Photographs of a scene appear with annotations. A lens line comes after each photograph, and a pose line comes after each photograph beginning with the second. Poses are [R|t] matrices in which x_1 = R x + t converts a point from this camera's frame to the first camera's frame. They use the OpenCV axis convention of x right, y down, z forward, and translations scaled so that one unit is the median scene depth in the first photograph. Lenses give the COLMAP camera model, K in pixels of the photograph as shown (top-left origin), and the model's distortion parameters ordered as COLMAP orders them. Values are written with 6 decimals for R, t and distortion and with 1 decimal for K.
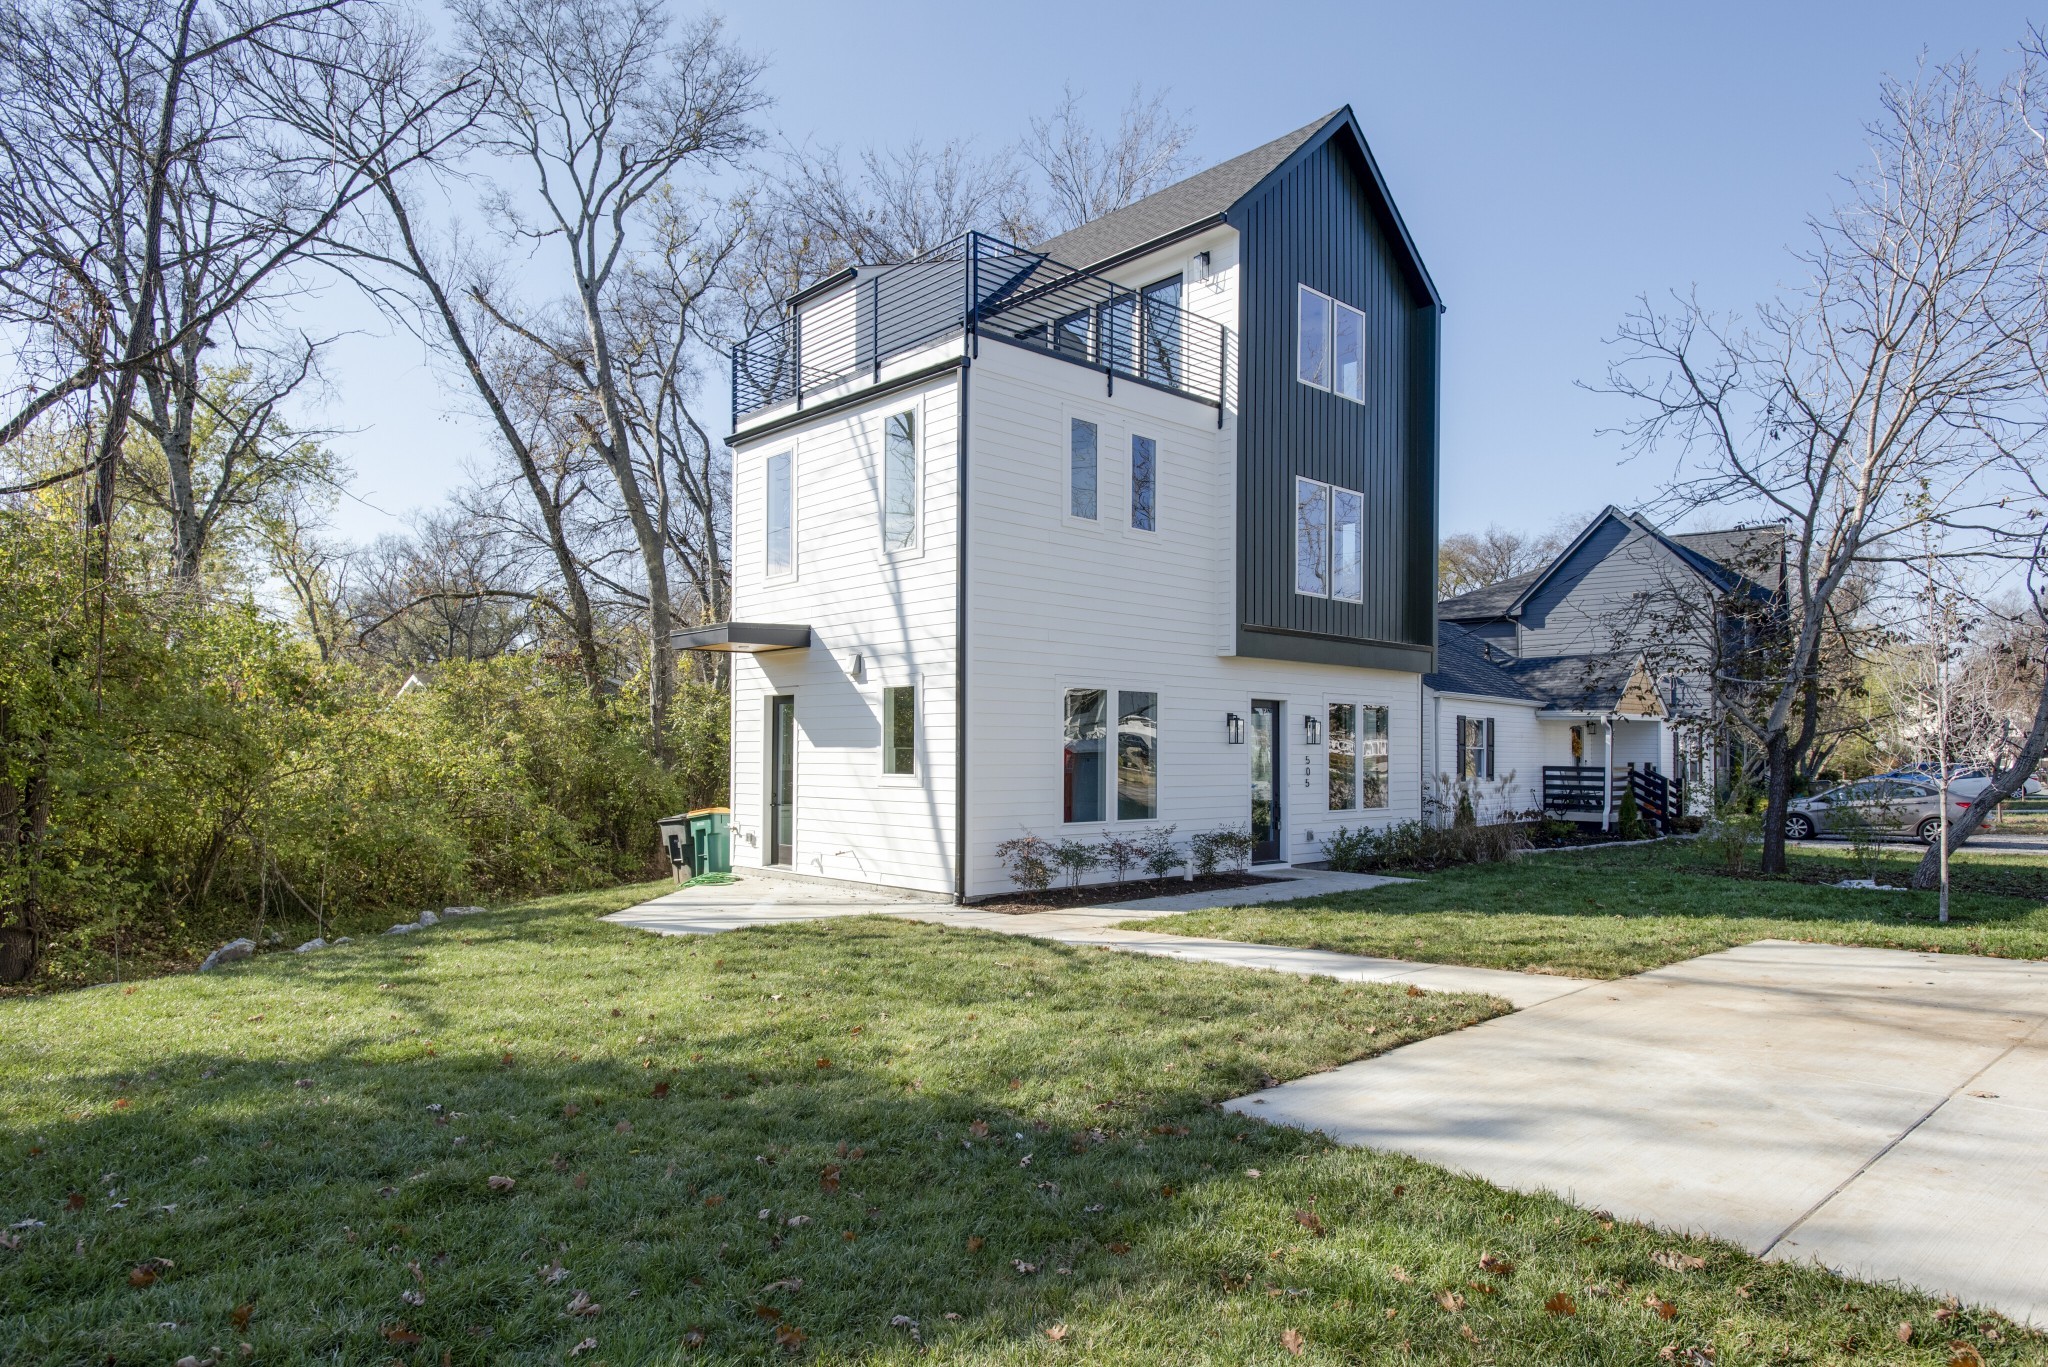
lens RADIAL K [[1151.9, 0, 1030.9], [0, 1151.9, 689.2], [0, 0, 1]] dist [0.023776, -0.000310]
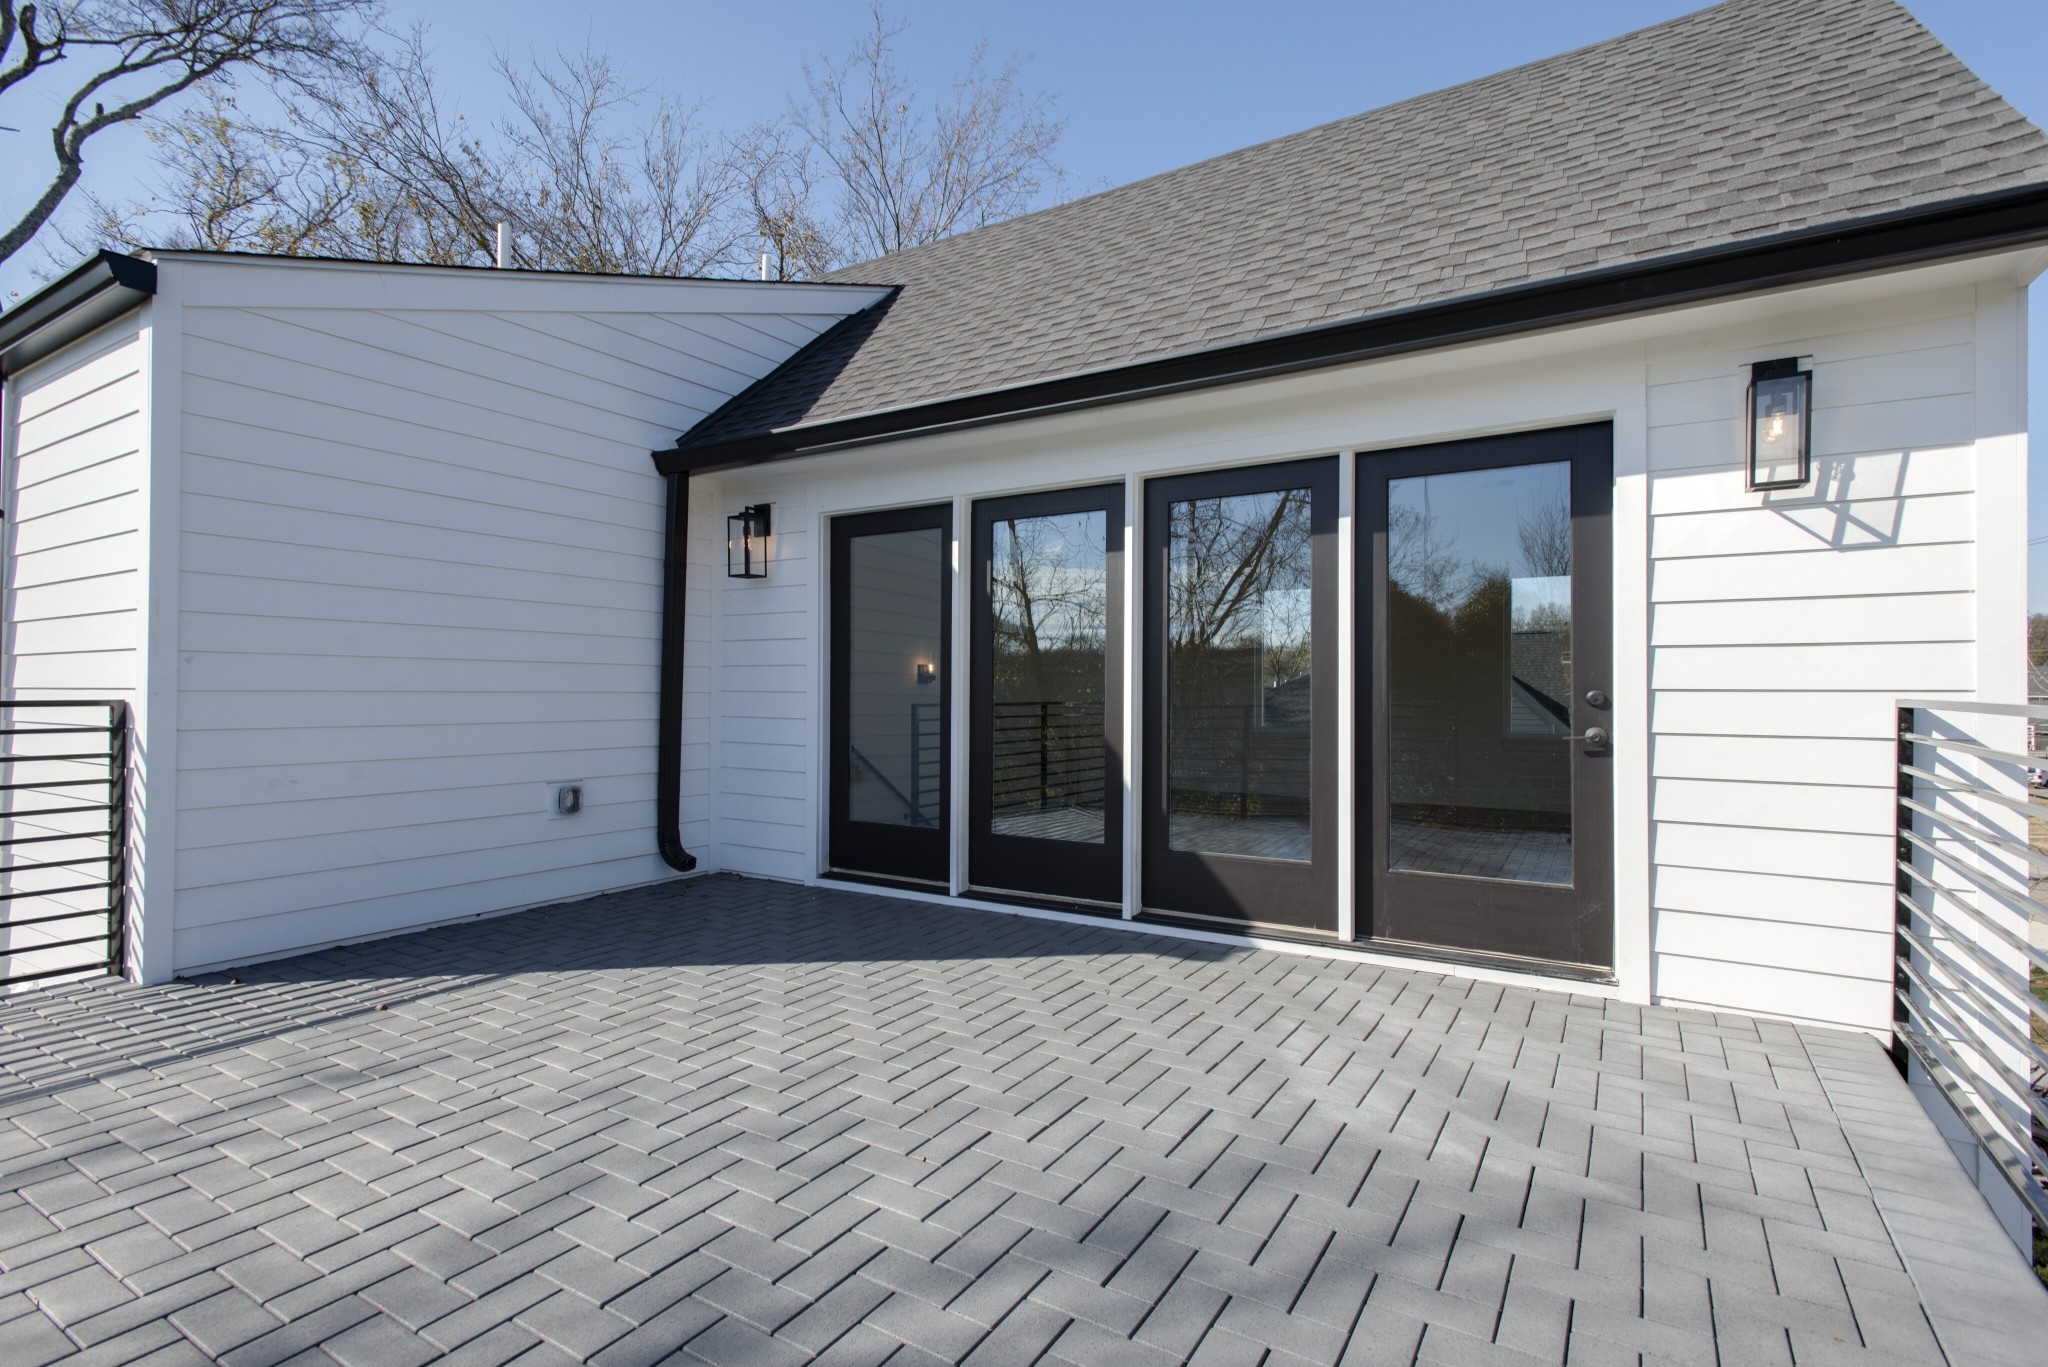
lens RADIAL K [[972.1, 0, 1024.0], [0, 972.1, 683.5], [0, 0, 1]] dist [0.012472, -0.000514]
pose [[0.964537, 0.012403, 0.263655, -0.037919], [-0.014945, 0.999859, 0.007639, -0.300182], [-0.263523, -0.011309, 0.964587, 0.817917]]
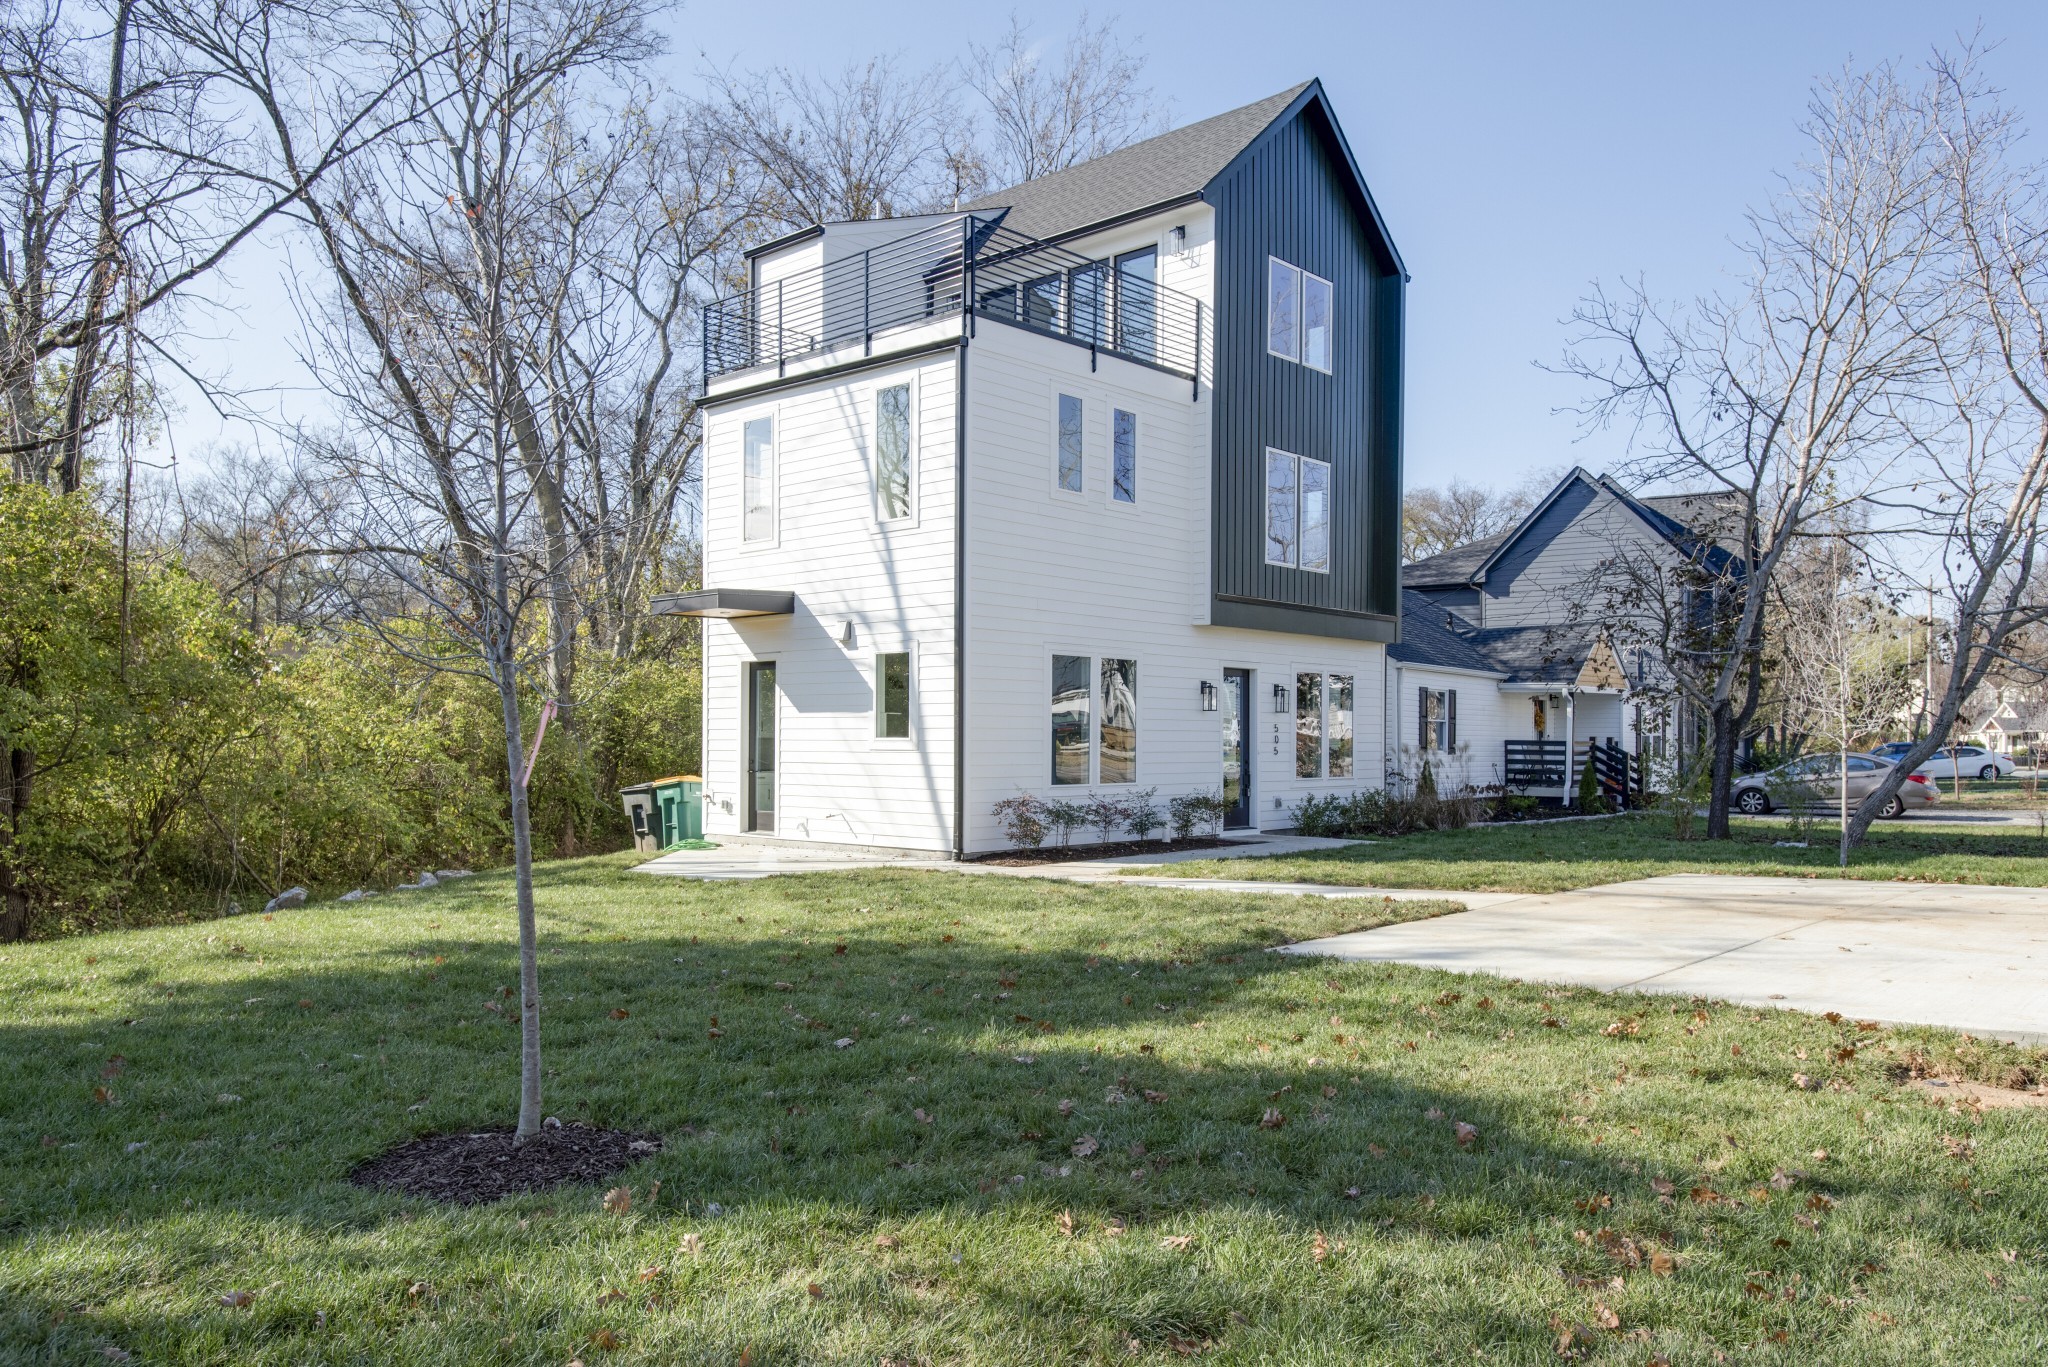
lens RADIAL K [[1374.8, 0, 1020.6], [0, 1374.8, 666.8], [0, 0, 1]] dist [0.022130, 0.000637]
pose [[0.997248, 0.003972, 0.074028, -0.073567], [-0.004226, 0.999986, 0.003271, 0.004647], [-0.074014, -0.003575, 0.997251, -0.187308]]
